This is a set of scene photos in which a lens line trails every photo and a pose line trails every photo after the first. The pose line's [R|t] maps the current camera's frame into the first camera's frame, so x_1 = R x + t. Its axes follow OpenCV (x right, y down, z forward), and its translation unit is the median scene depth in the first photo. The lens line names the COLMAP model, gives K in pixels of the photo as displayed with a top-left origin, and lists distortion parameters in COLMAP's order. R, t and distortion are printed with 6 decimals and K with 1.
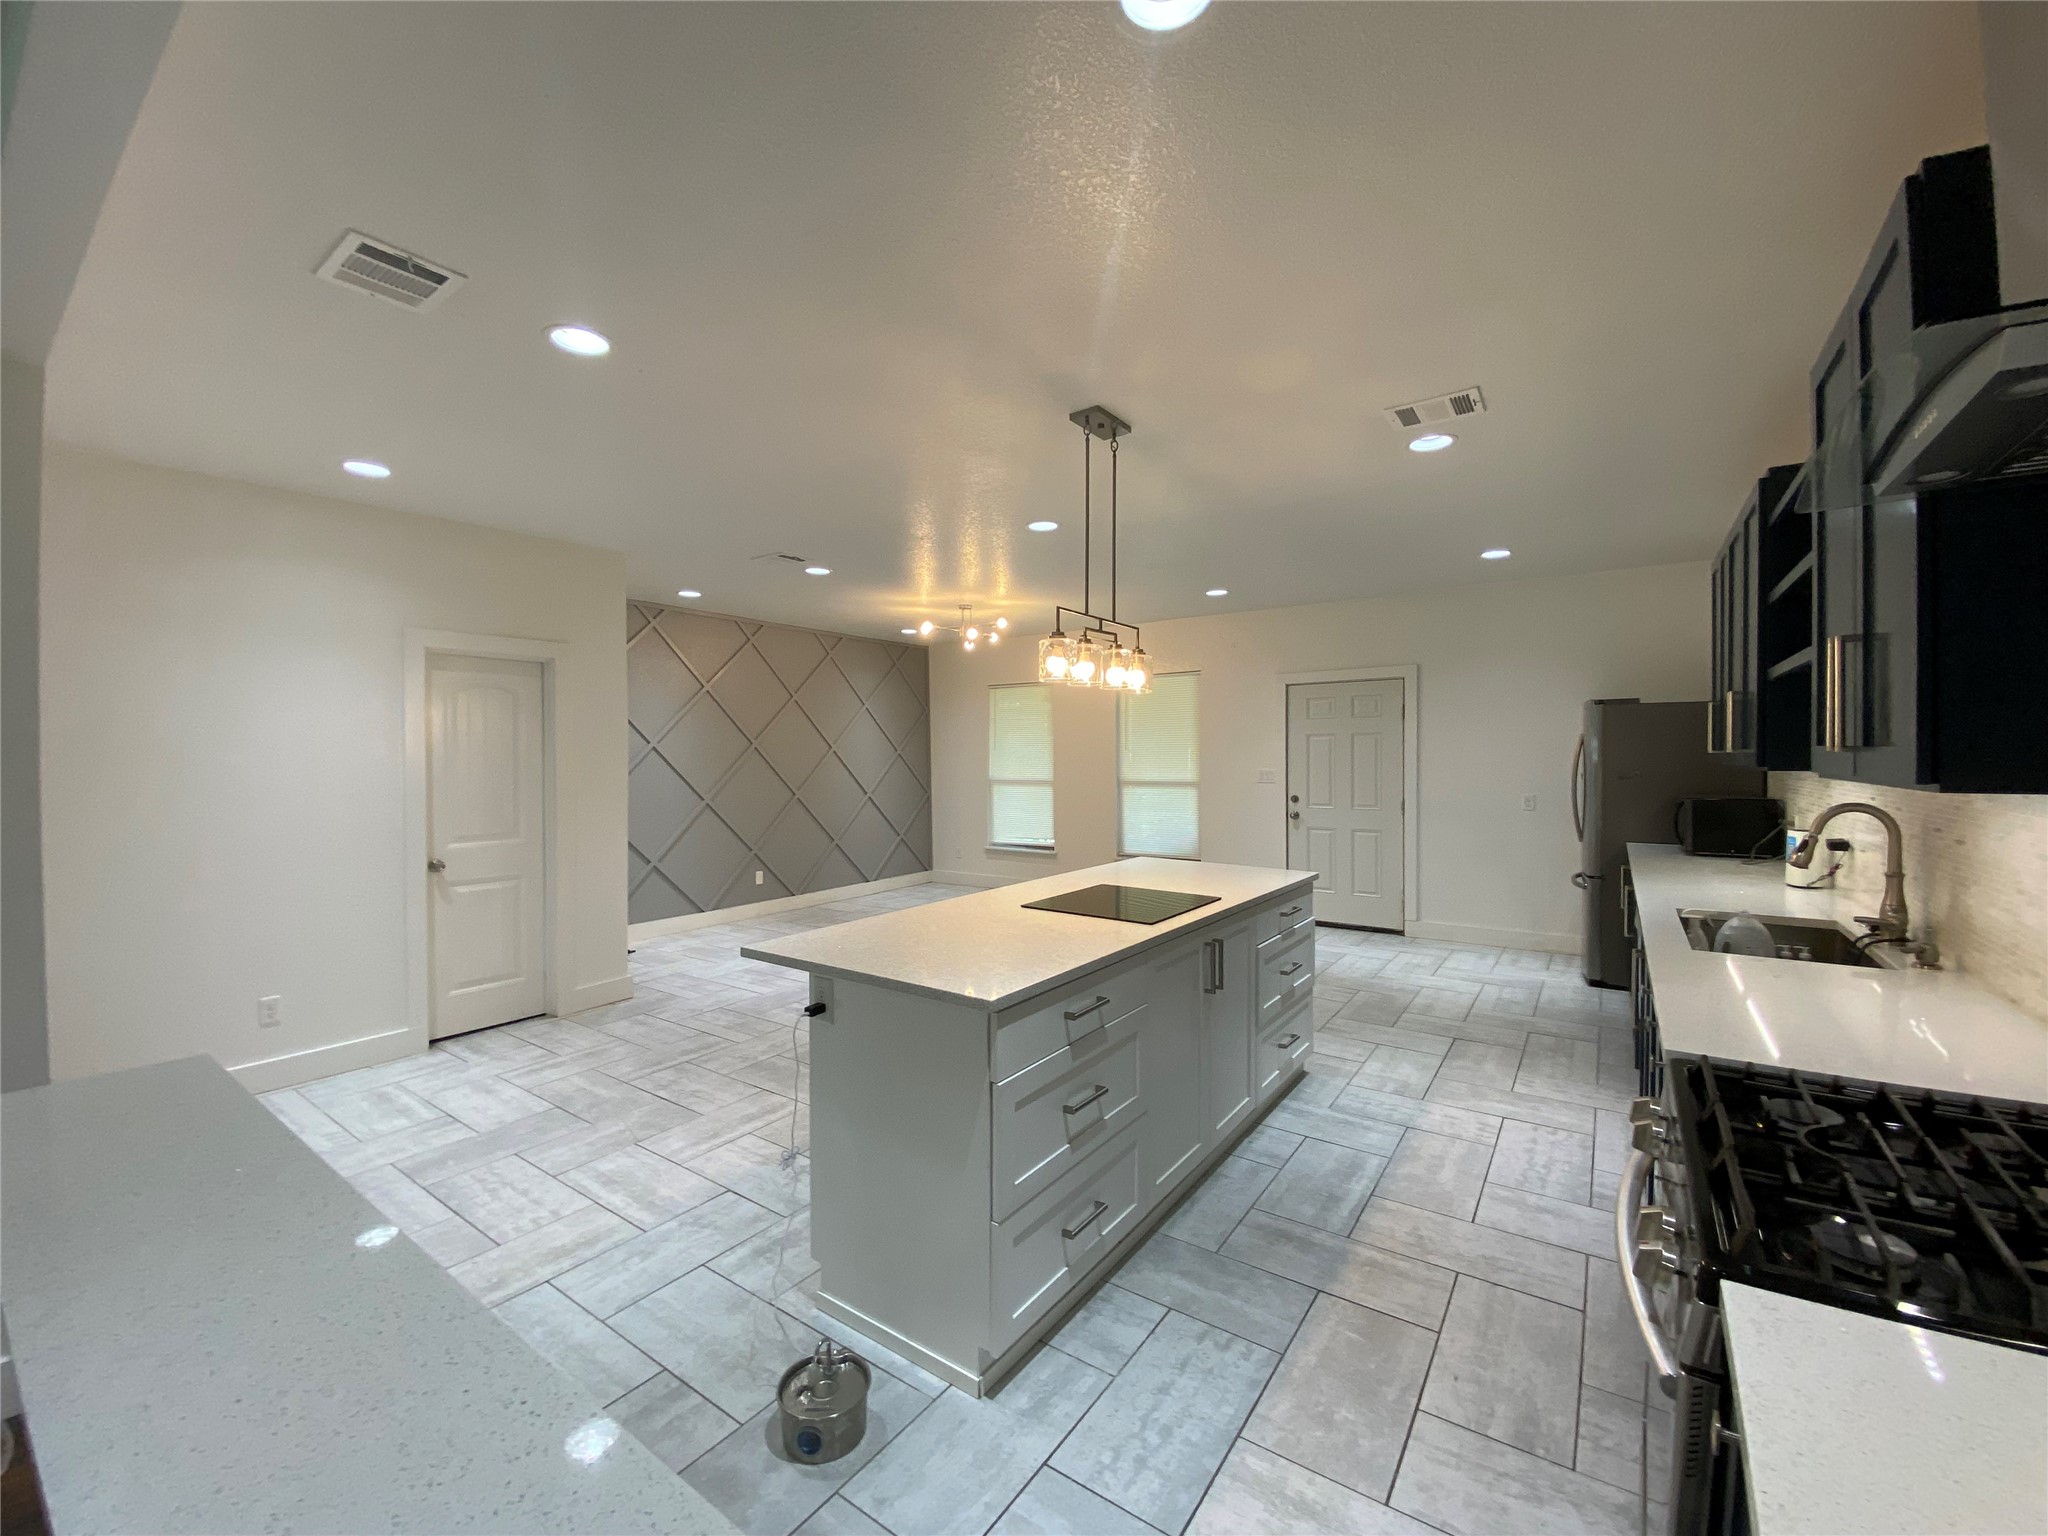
lens RADIAL K [[834.7, 0, 1024.0], [0, 834.7, 768.0], [0, 0, 1]] dist [-0.000282, -0.012890]
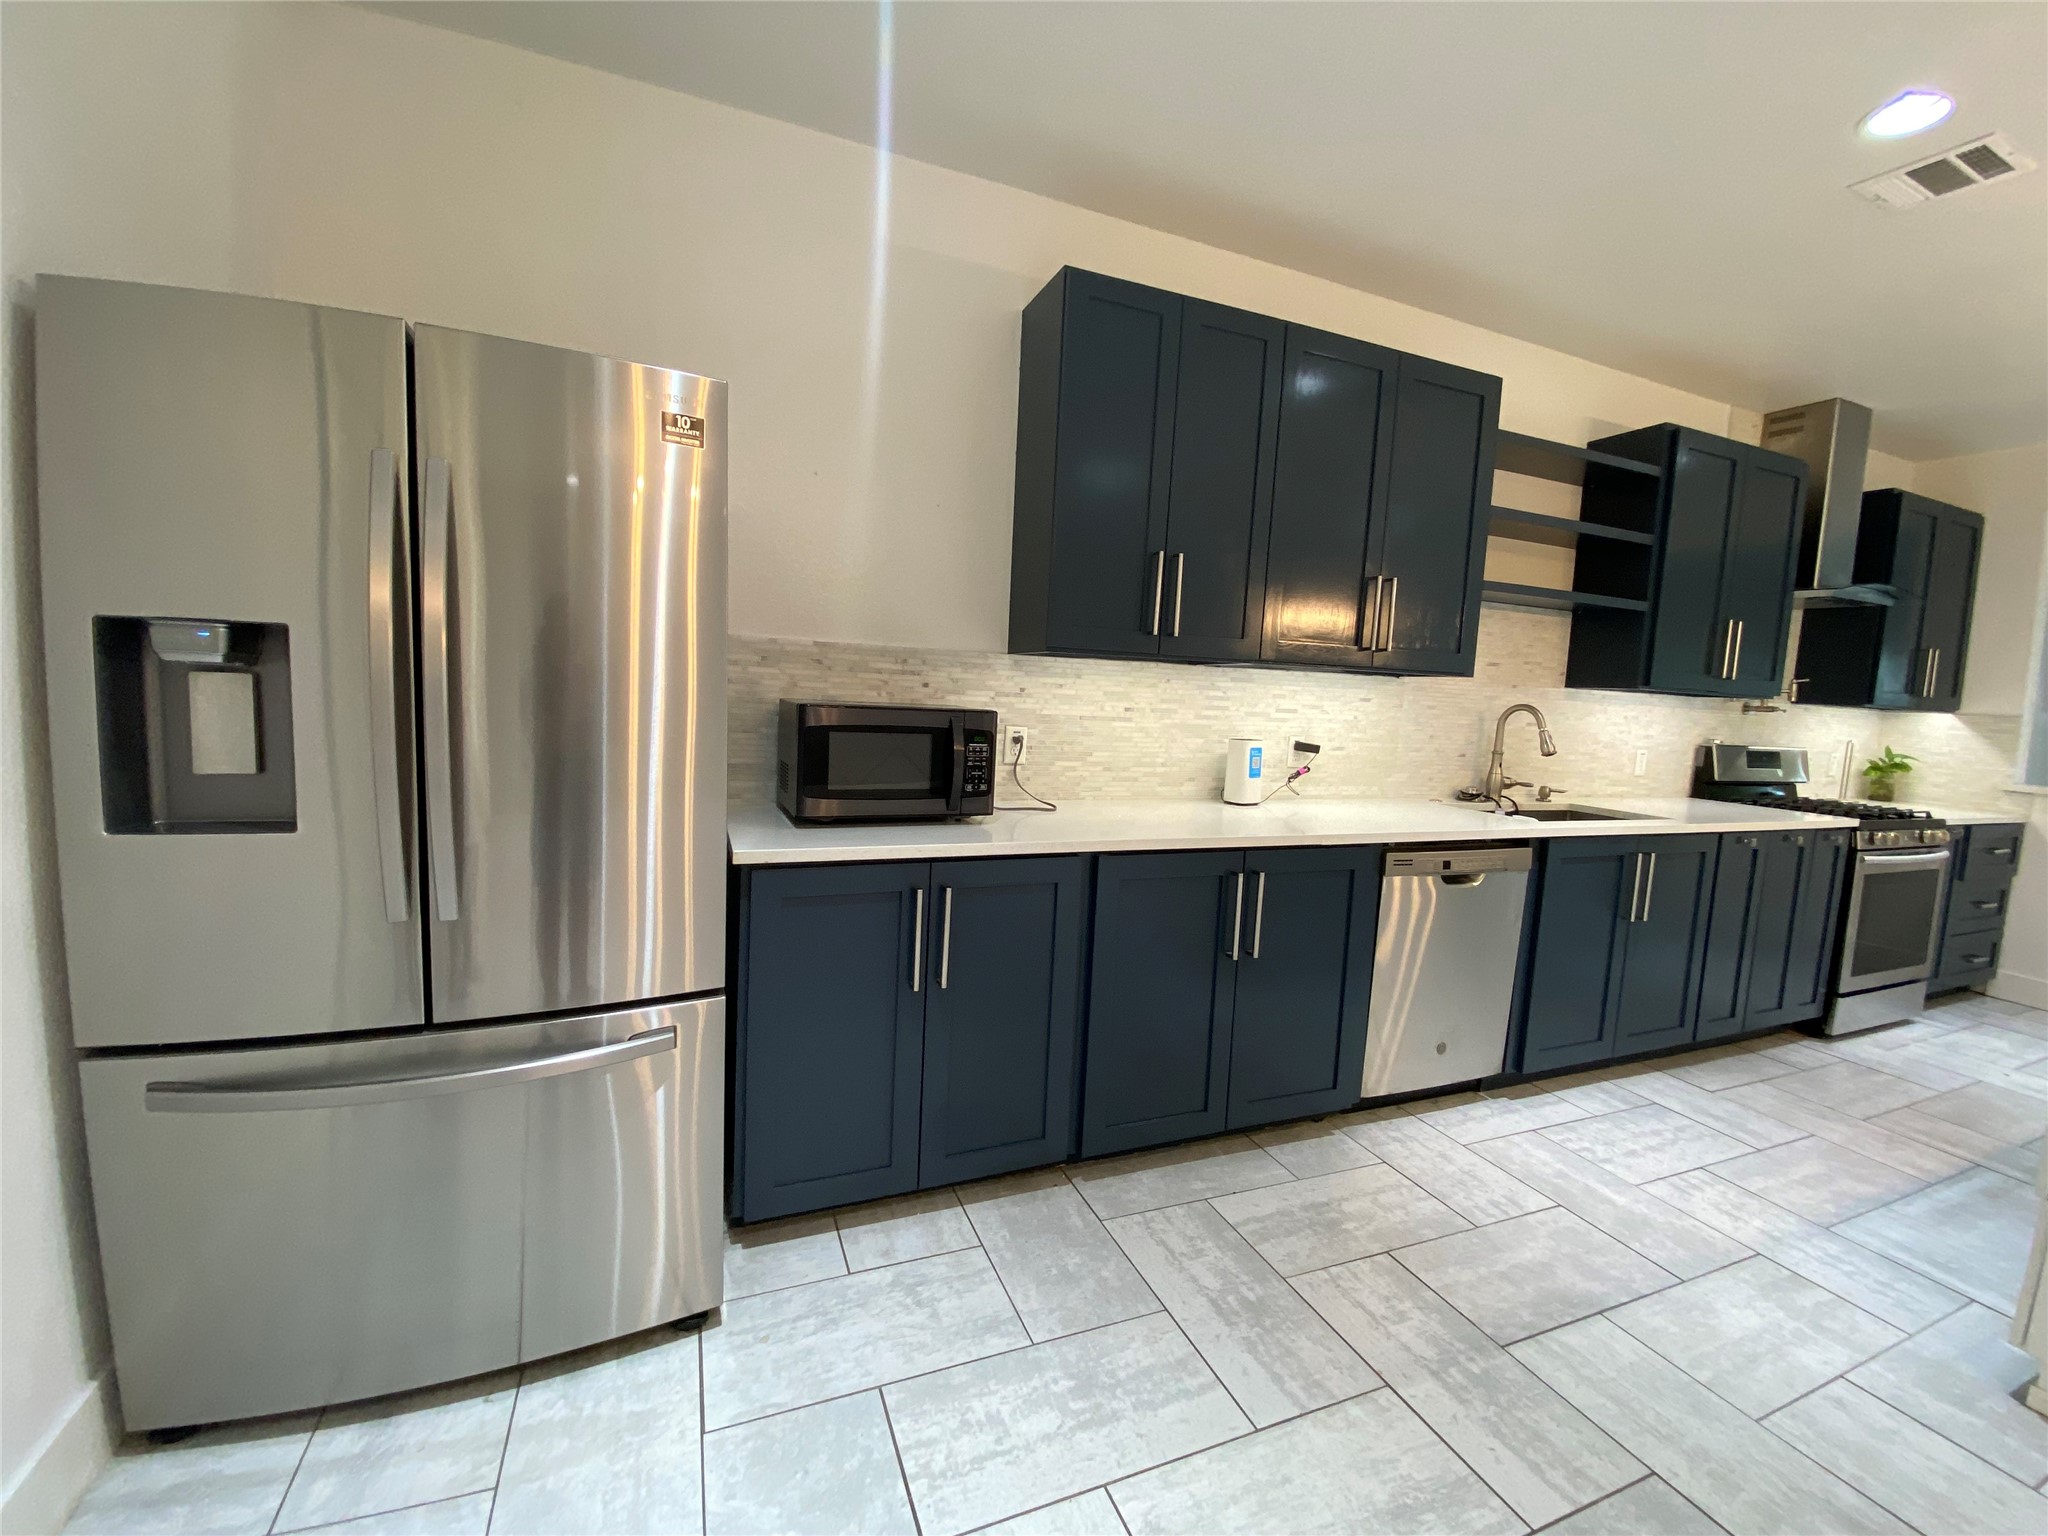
lens RADIAL K [[834.7, 0, 1024.0], [0, 834.7, 768.0], [0, 0, 1]] dist [-0.000282, -0.012890]
pose [[-0.837252, -0.093396, 0.538782, 0.660089], [-0.039689, 0.993086, 0.110472, 0.021190], [-0.545375, 0.071109, -0.835170, 1.814627]]
